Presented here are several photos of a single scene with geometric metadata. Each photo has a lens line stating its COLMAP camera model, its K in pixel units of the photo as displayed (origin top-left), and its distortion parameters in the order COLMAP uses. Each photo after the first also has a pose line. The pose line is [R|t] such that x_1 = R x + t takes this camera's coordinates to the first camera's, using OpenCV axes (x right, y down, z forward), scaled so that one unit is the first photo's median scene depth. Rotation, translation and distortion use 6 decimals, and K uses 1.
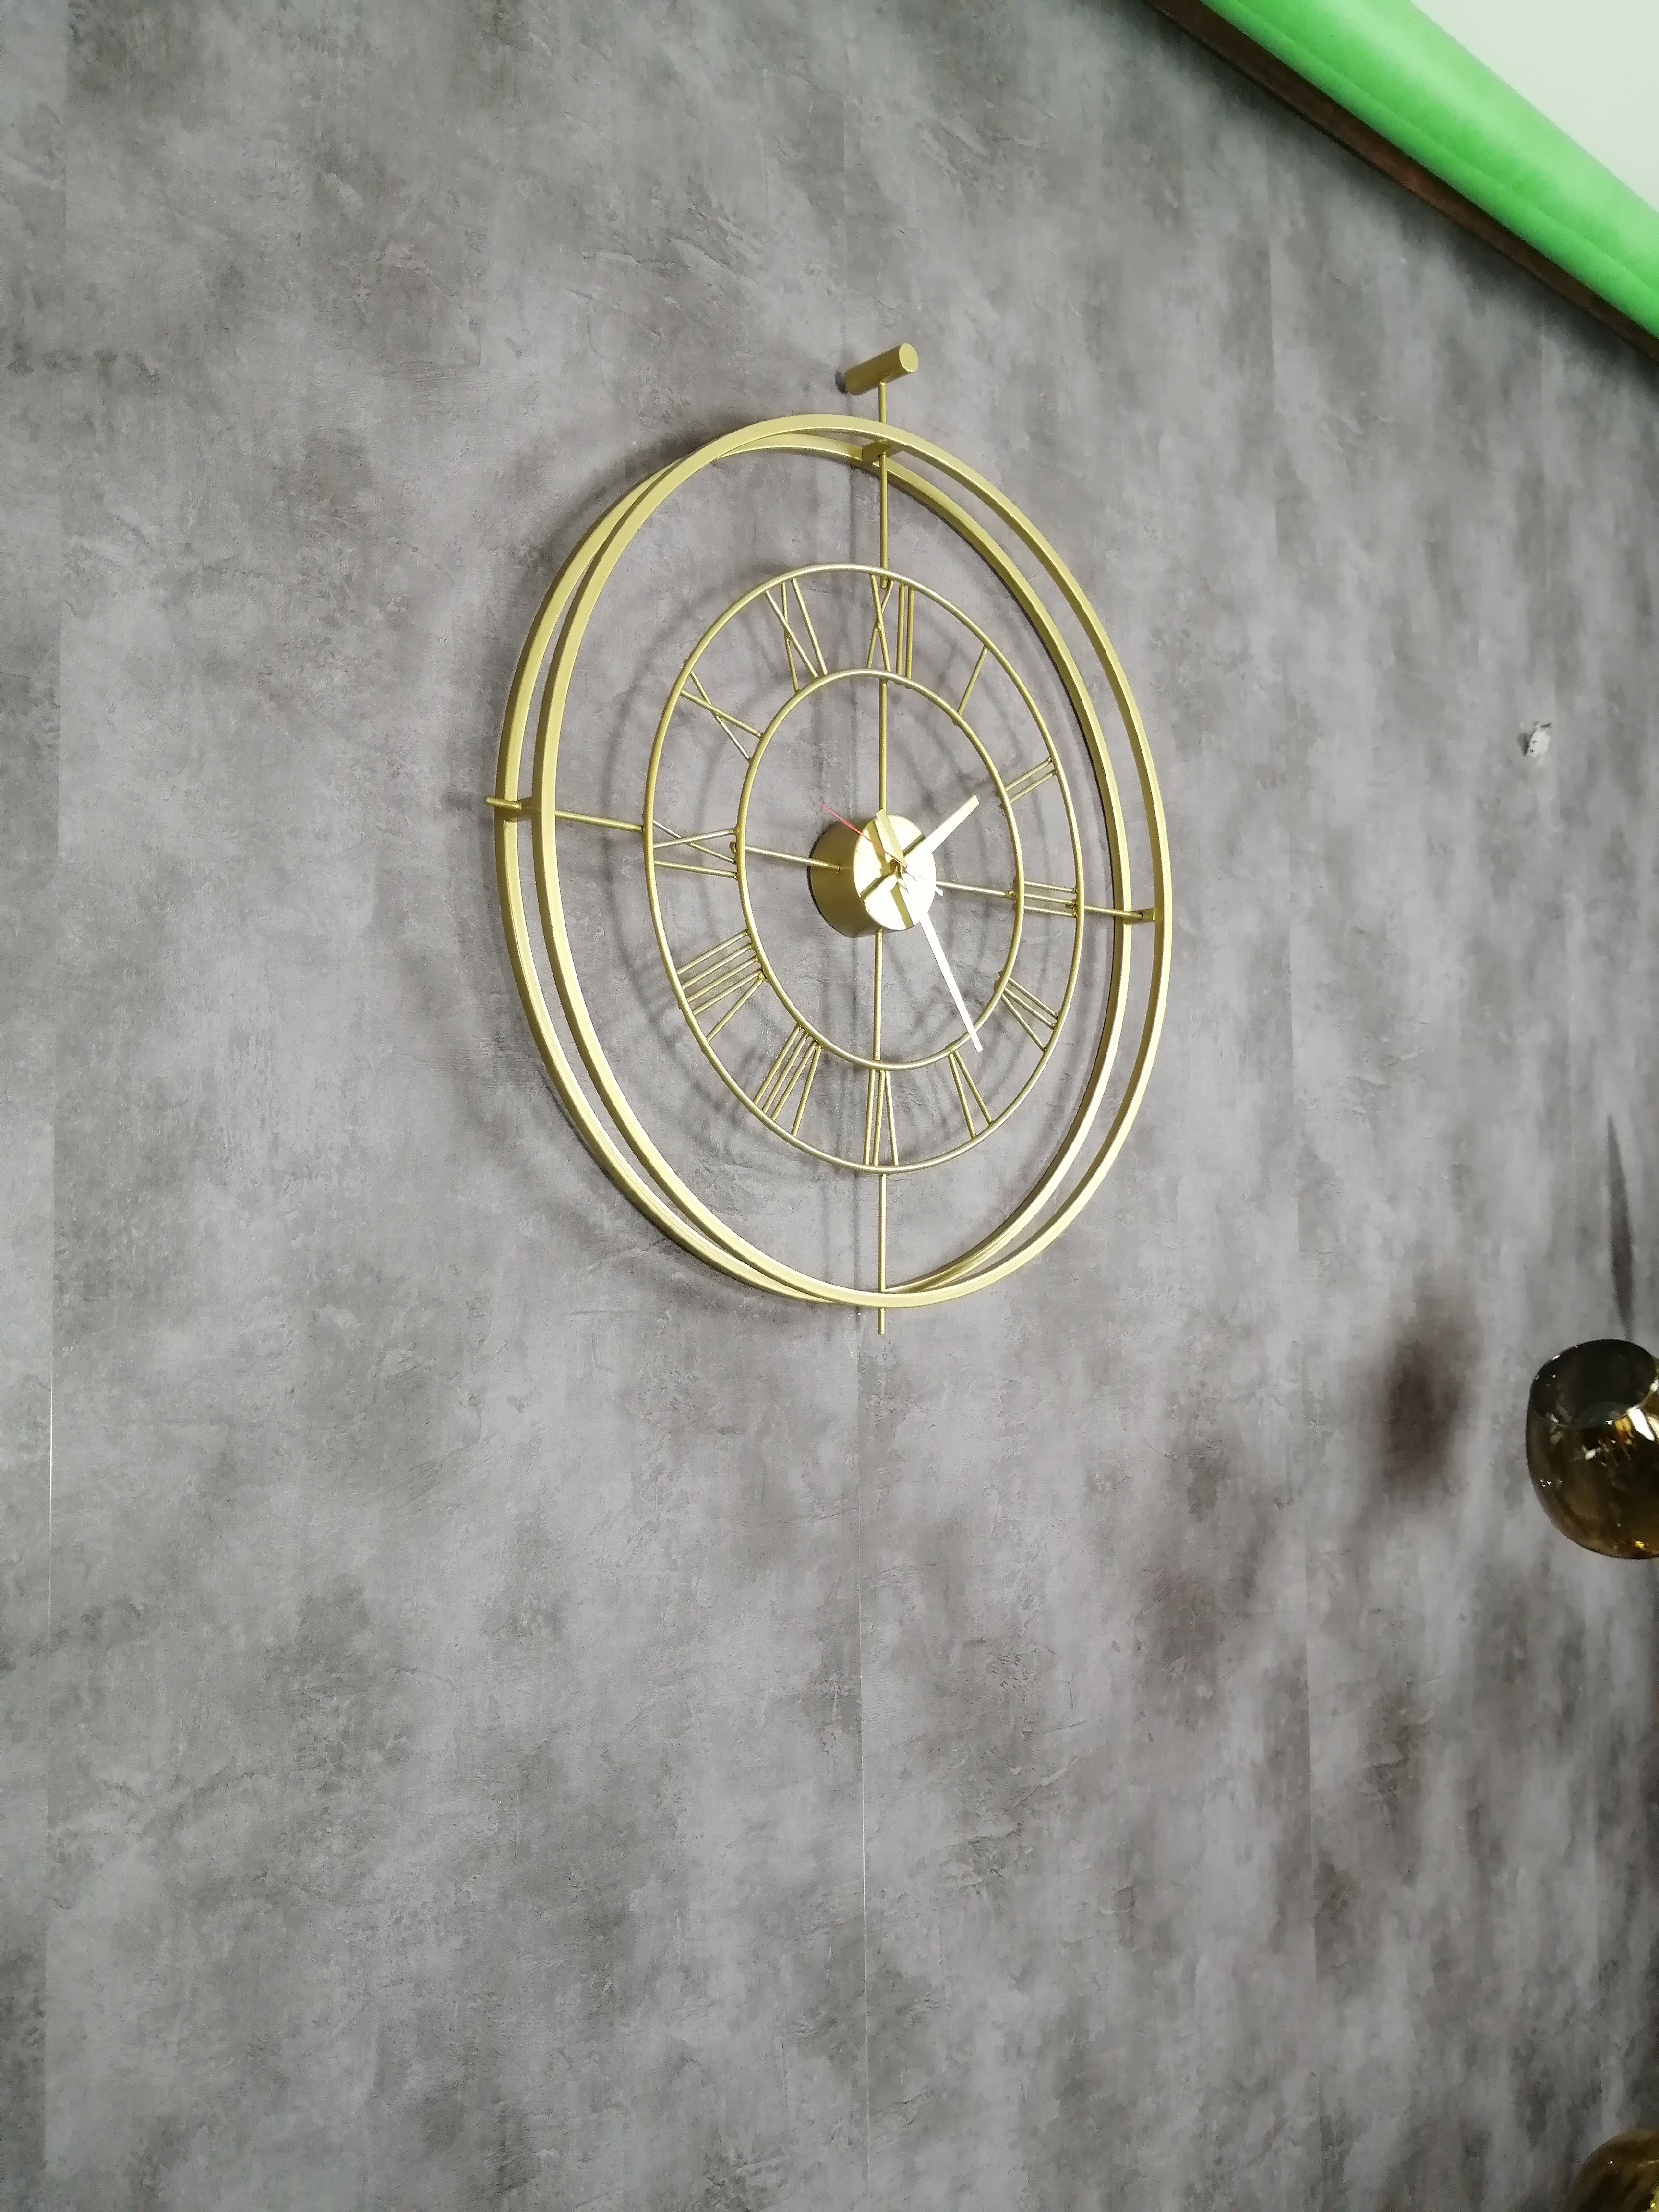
lens RADIAL K [[1713.7, 0, 786.8], [0, 1713.7, 1115.8], [0, 0, 1]] dist [-0.032207, 0.024398]
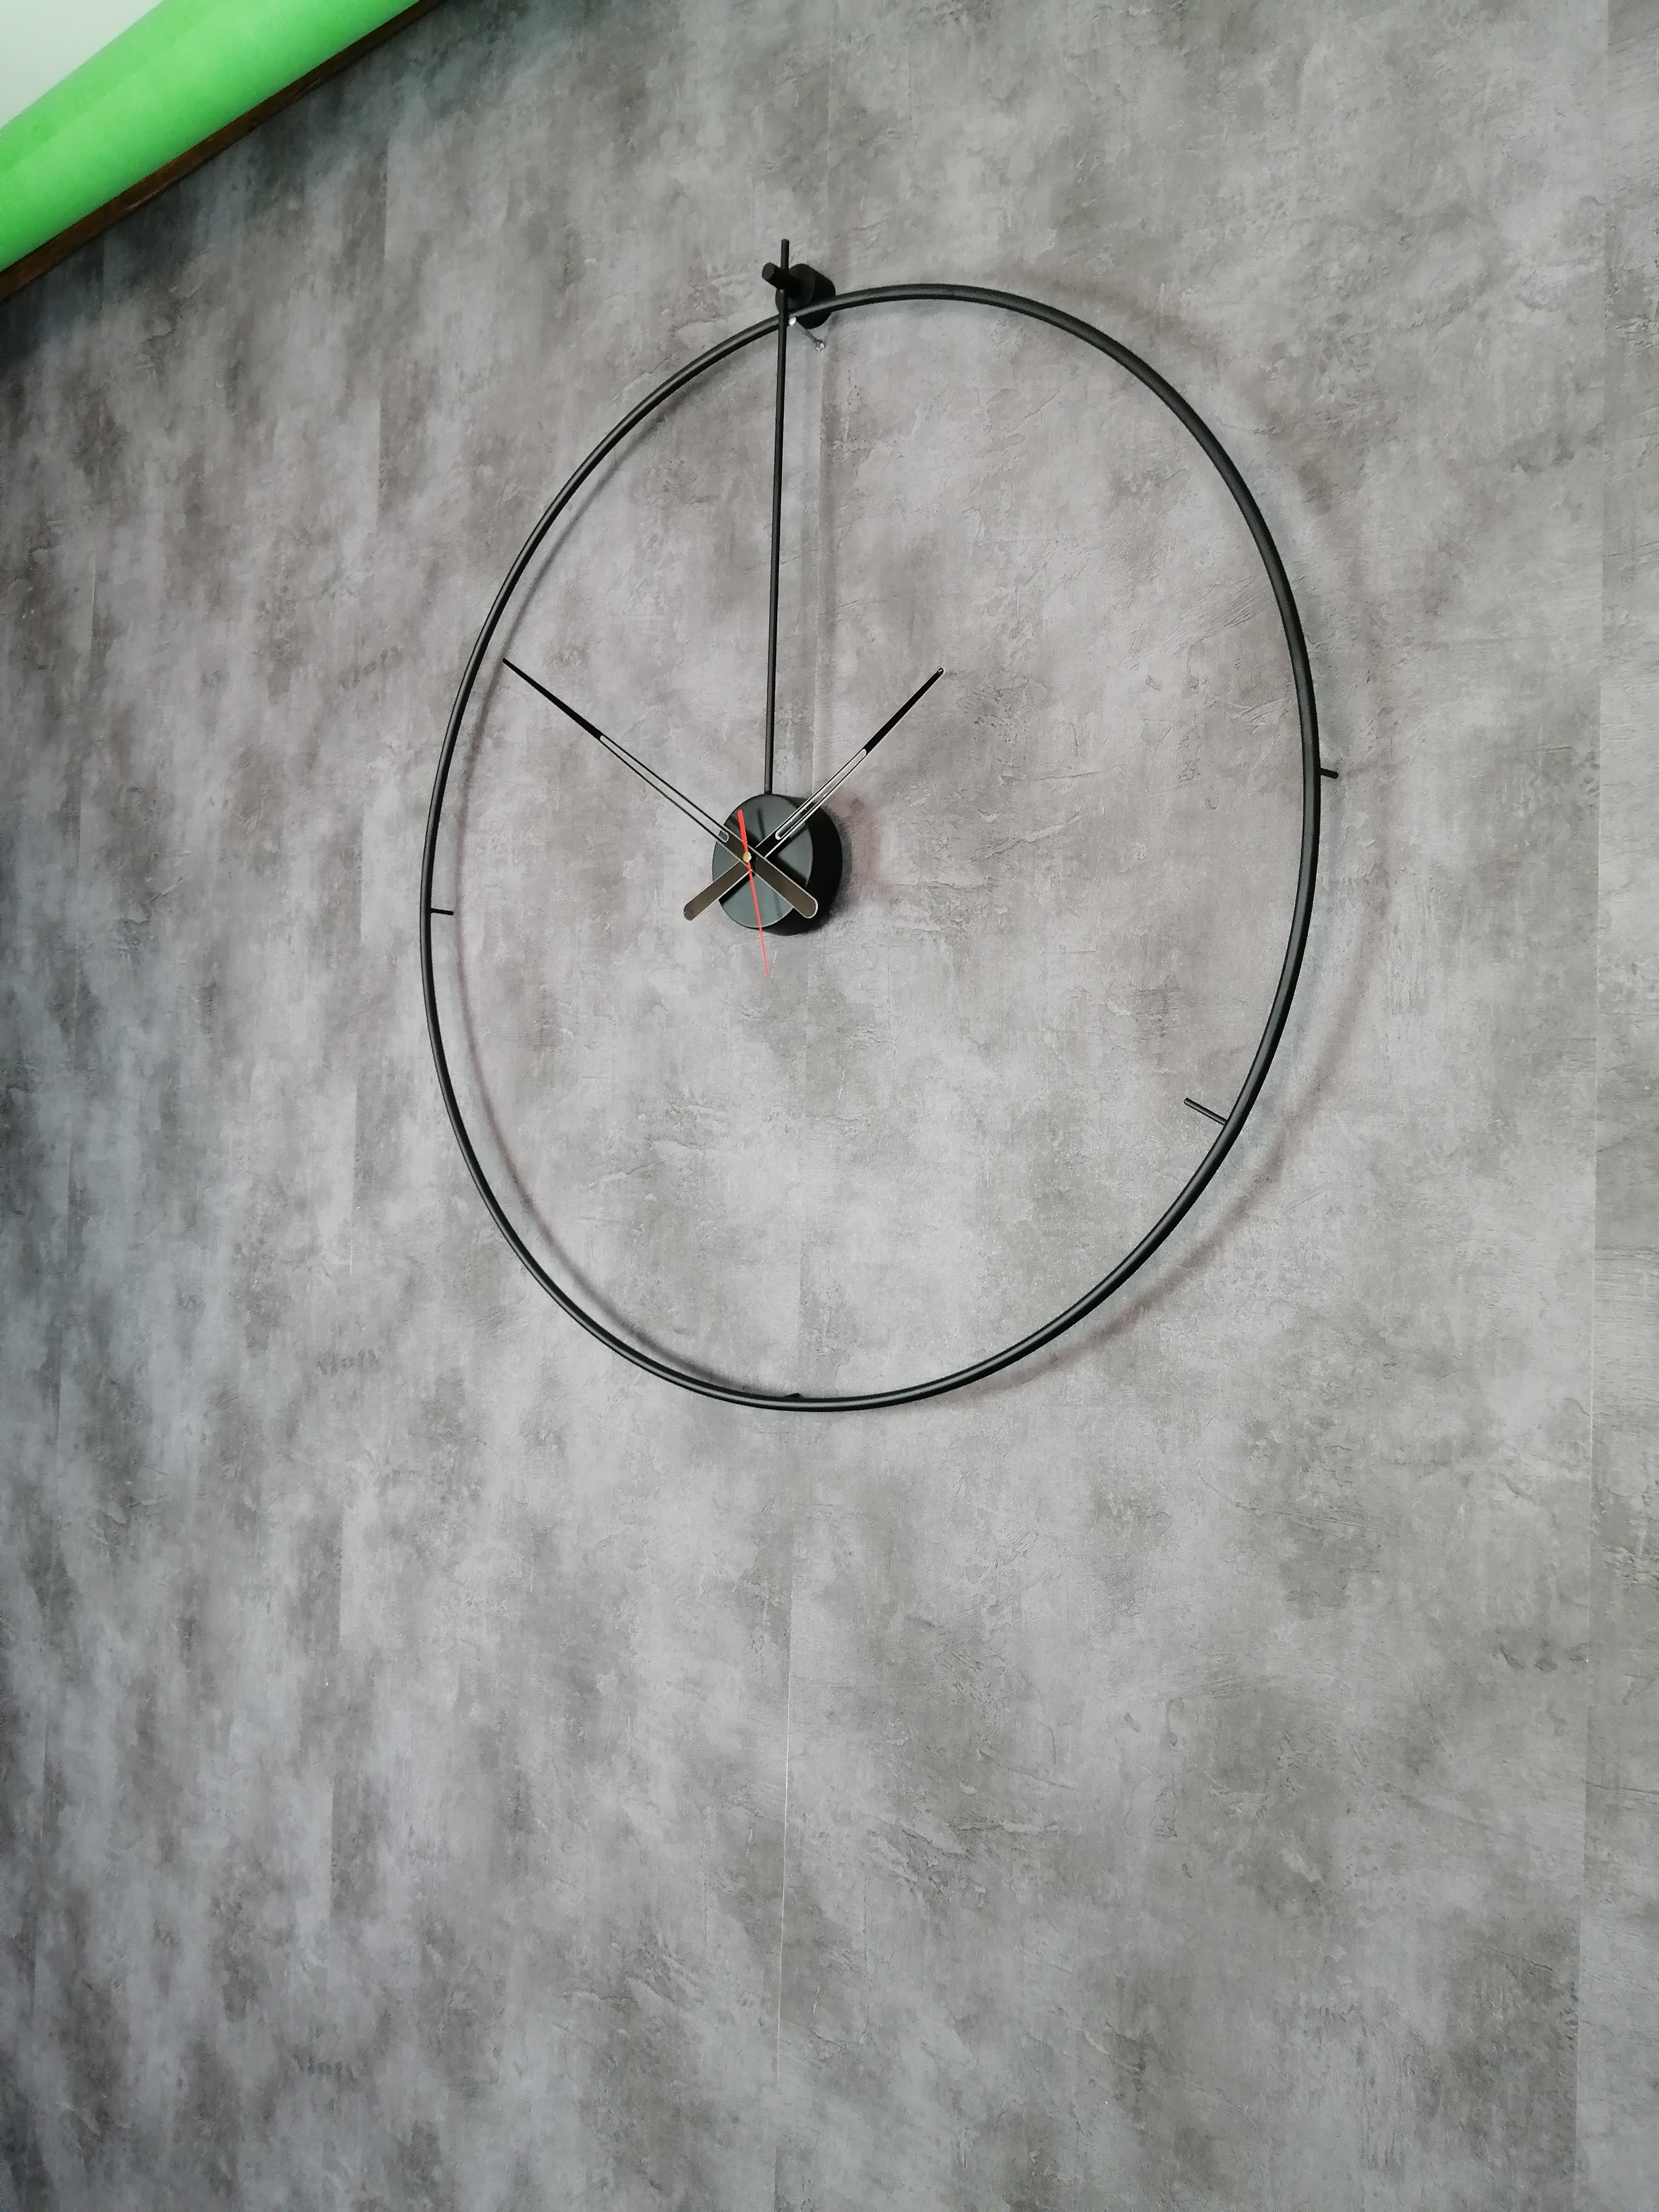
lens RADIAL K [[1713.7, 0, 830.4], [0, 1713.7, 1114.1], [0, 0, 1]] dist [-0.032207, 0.024398]
pose [[0.180561, -0.011394, -0.983498, 1.108725], [0.020937, 0.999751, -0.007739, 0.044864], [0.983341, -0.019194, 0.180755, 0.869007]]
